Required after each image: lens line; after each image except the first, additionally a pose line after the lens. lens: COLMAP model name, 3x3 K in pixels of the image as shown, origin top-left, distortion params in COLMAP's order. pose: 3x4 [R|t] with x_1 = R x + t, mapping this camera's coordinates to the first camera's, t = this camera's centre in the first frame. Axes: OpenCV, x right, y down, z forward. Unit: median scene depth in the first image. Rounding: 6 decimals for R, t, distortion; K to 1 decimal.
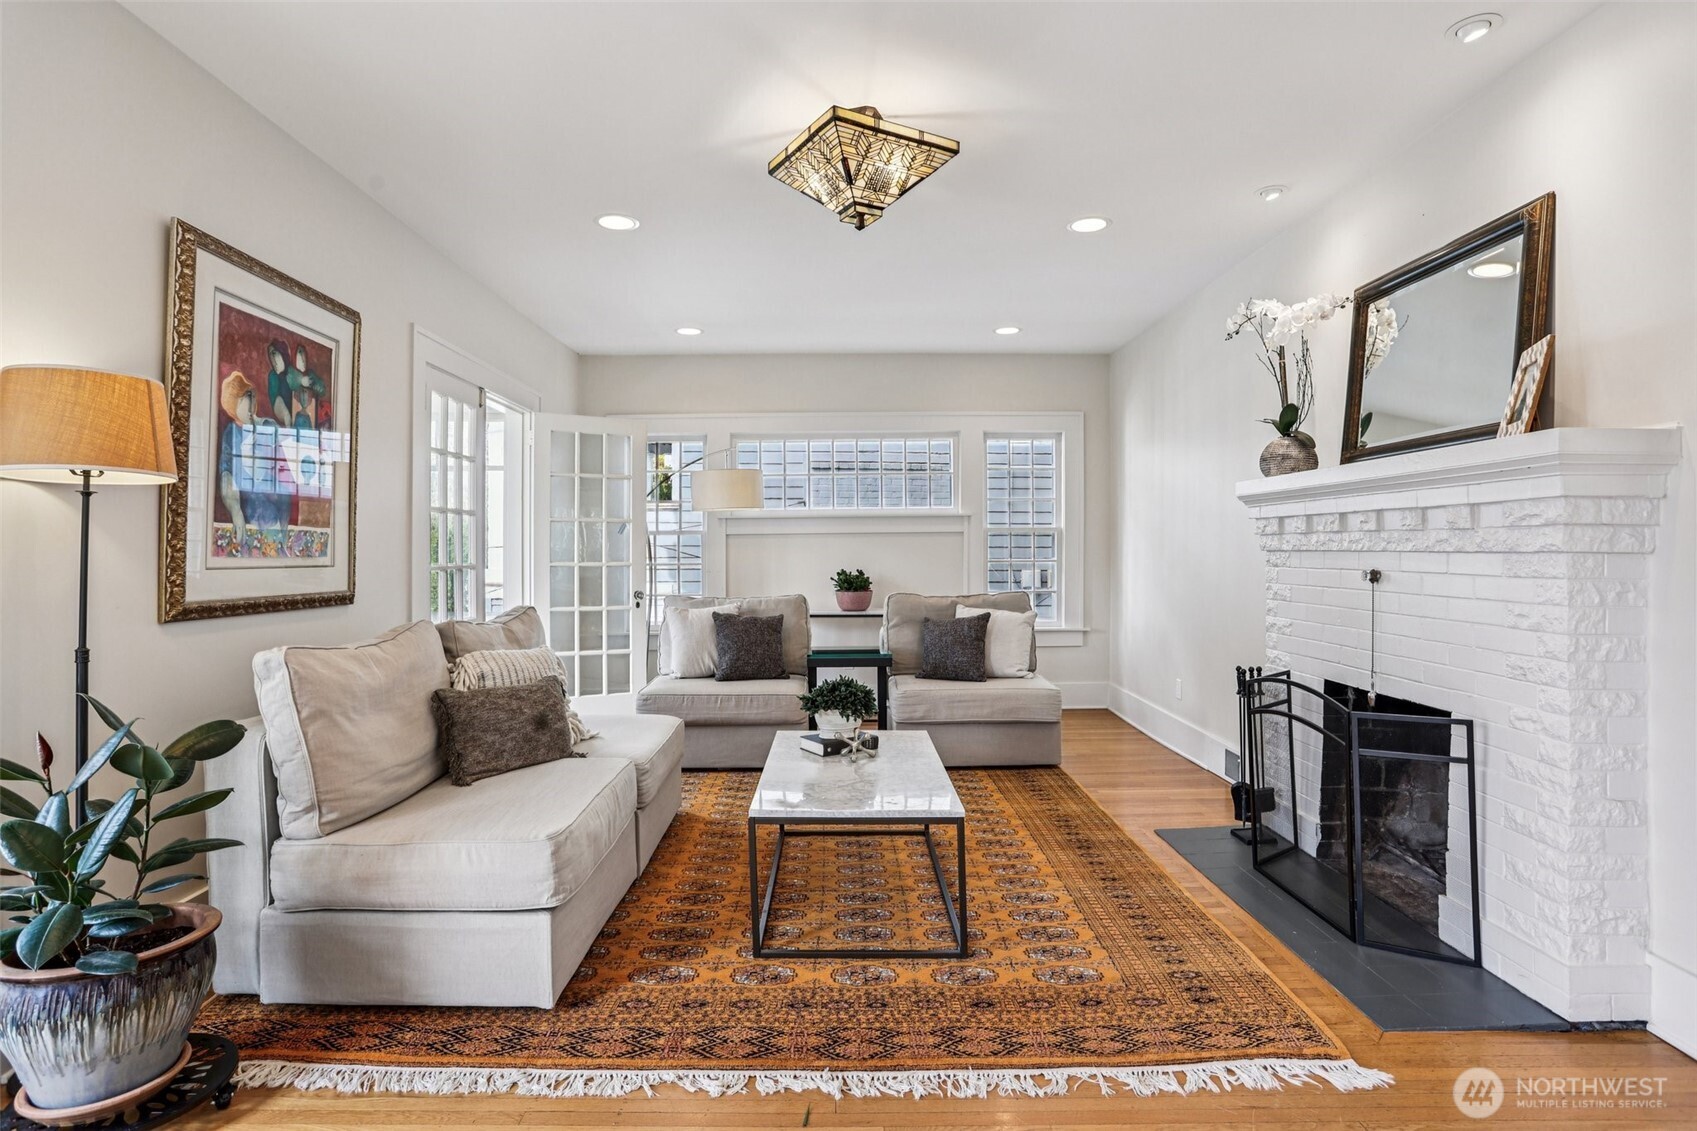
lens RADIAL K [[877.5, 0, 834.1], [0, 877.5, 557.5], [0, 0, 1]] dist [-0.079110, 0.042672]
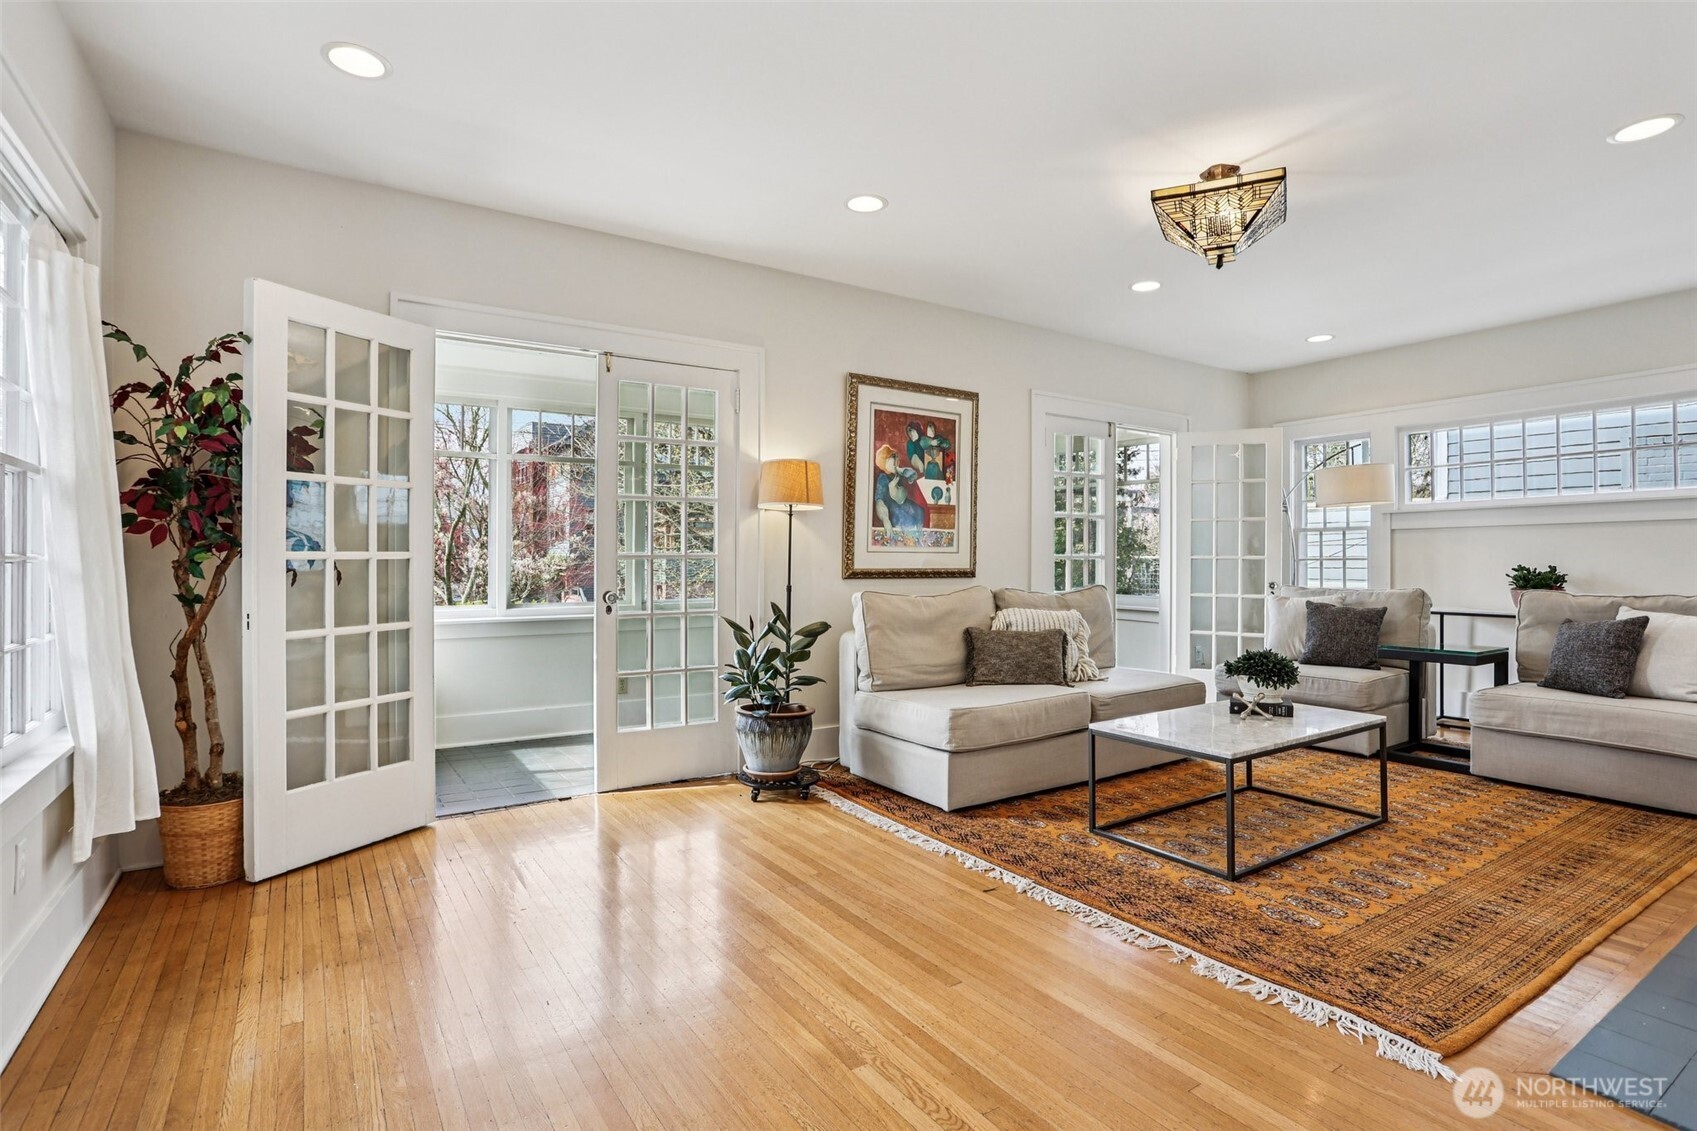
lens RADIAL K [[835.6, 0, 841.8], [0, 835.6, 551.8], [0, 0, 1]] dist [-0.071627, 0.028141]
pose [[0.539737, -0.004508, -0.841822, 0.759506], [-0.006816, 0.999929, -0.009725, 0.030086], [0.841806, 0.010987, 0.539668, -0.044334]]
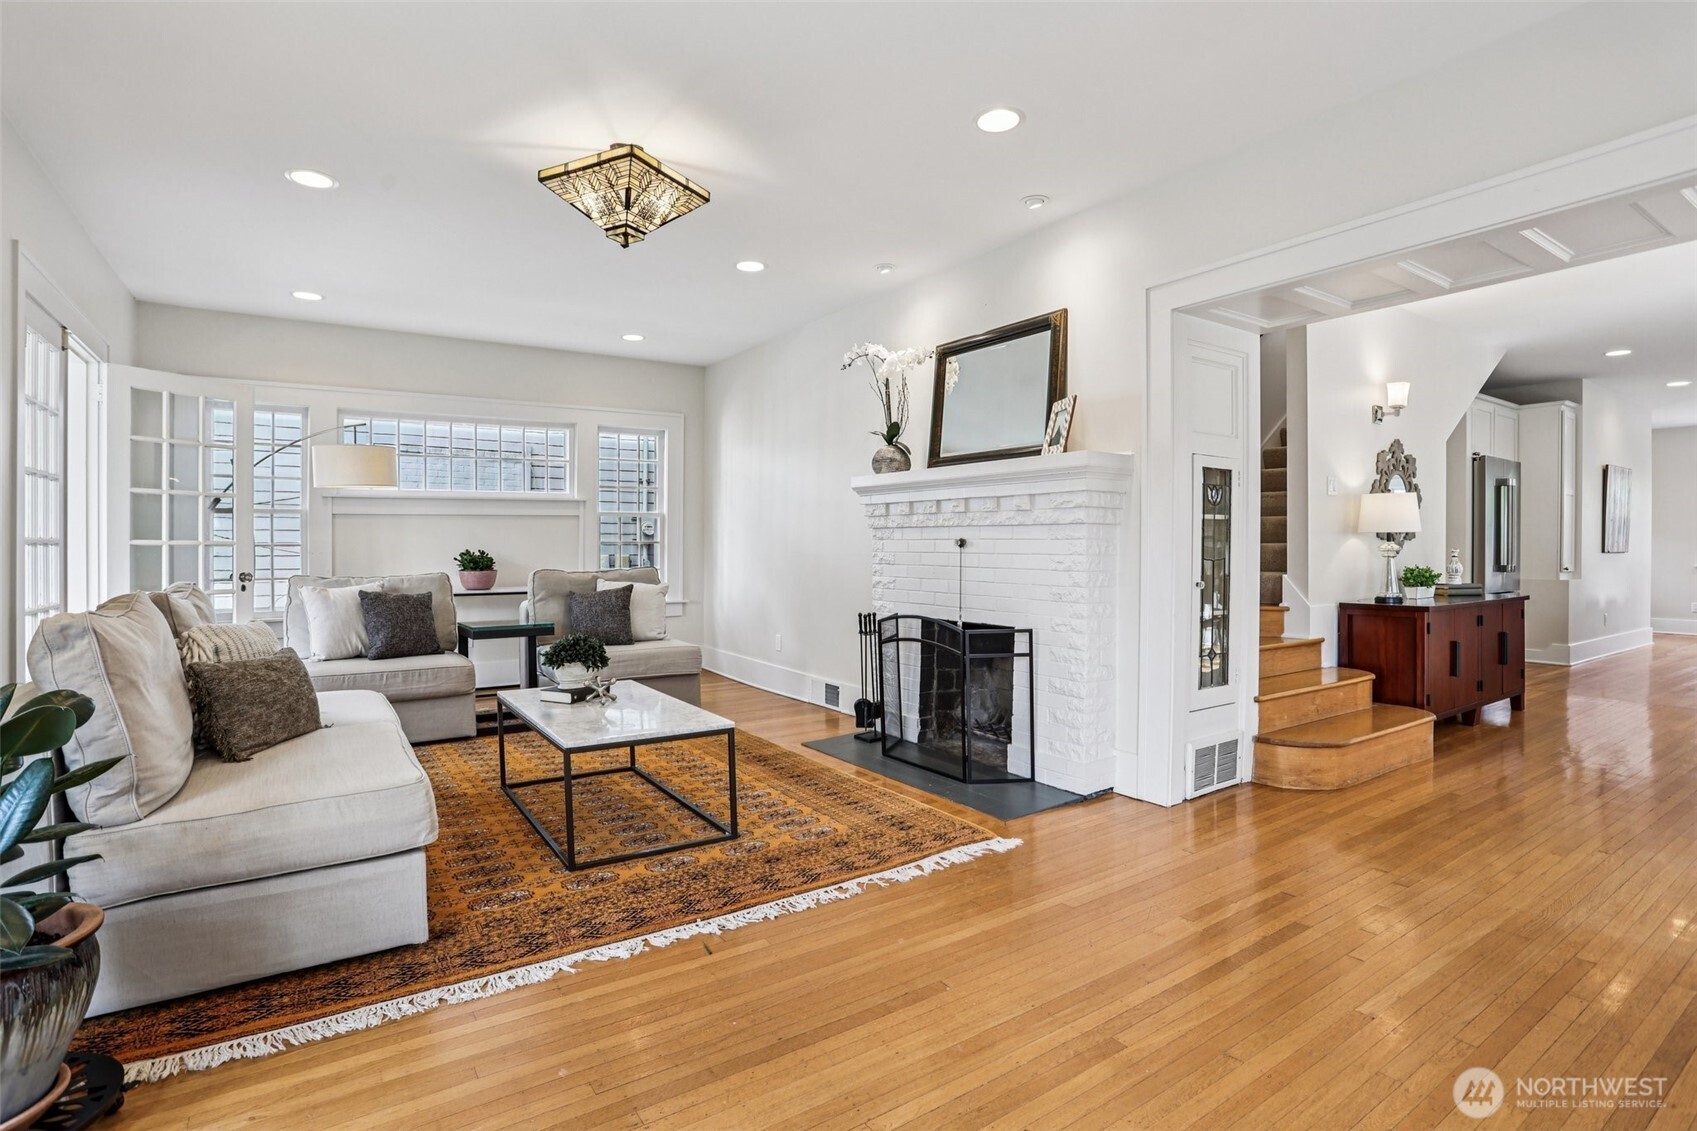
lens RADIAL K [[835.6, 0, 841.8], [0, 835.6, 551.8], [0, 0, 1]] dist [-0.071627, 0.028141]
pose [[0.831227, -0.003893, 0.555919, -0.376595], [0.003132, 0.999992, 0.002320, 0.035894], [-0.555924, -0.000187, 0.831233, -0.099153]]
